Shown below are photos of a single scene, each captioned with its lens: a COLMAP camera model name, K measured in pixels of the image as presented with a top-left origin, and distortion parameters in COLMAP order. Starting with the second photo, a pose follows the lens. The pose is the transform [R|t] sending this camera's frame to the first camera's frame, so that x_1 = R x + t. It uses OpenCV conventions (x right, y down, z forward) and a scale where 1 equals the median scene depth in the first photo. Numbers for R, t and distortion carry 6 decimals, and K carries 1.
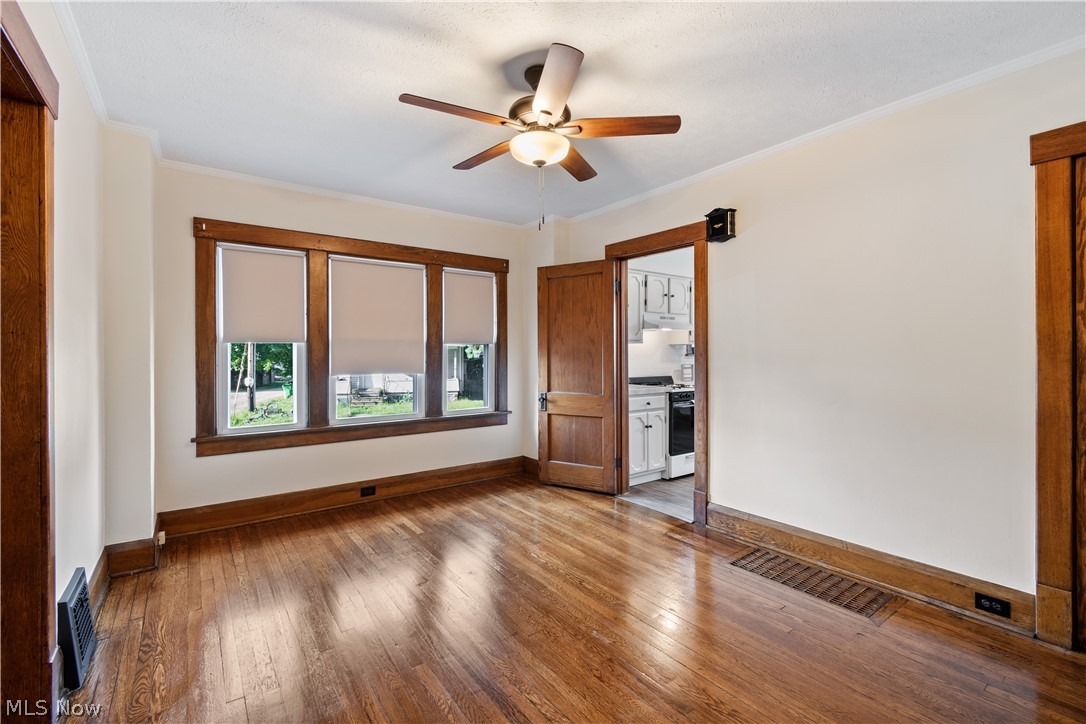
lens RADIAL K [[476.1, 0, 544.4], [0, 476.1, 354.8], [0, 0, 1]] dist [-0.000601, -0.000347]
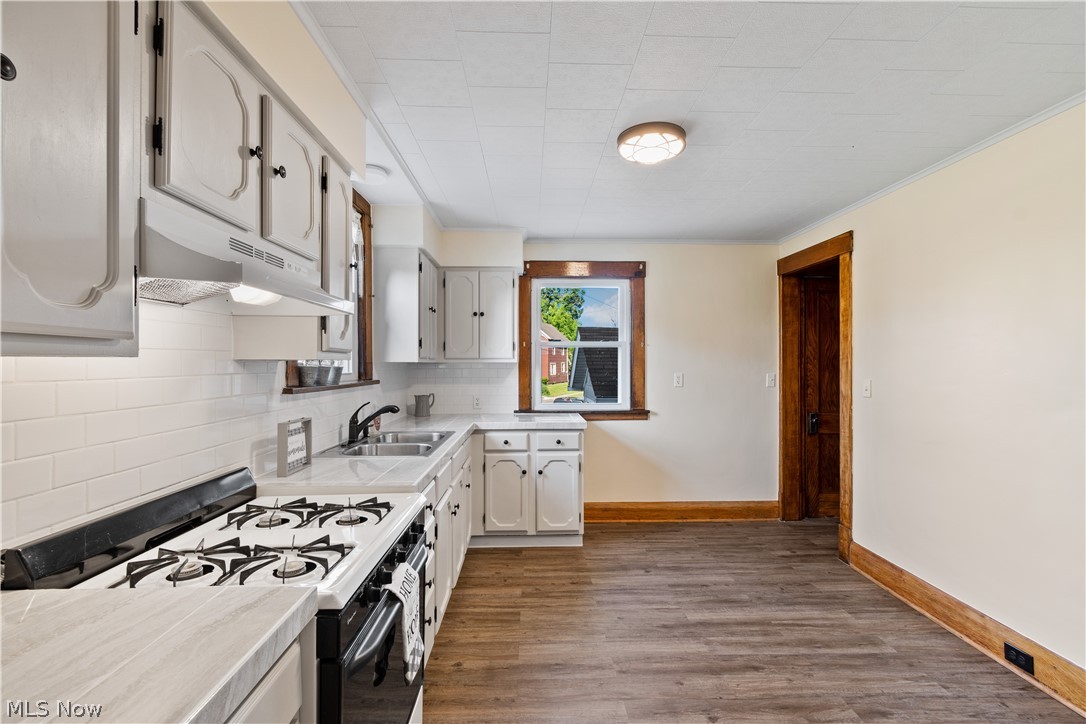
lens RADIAL K [[474.1, 0, 543.0], [0, 474.1, 362.0], [0, 0, 1]] dist [-0.000264, -0.000082]
pose [[0.575979, 0.004267, 0.817453, 0.169012], [0.002065, 0.999976, -0.006674, -0.022878], [-0.817462, 0.005532, 0.575956, 0.875235]]
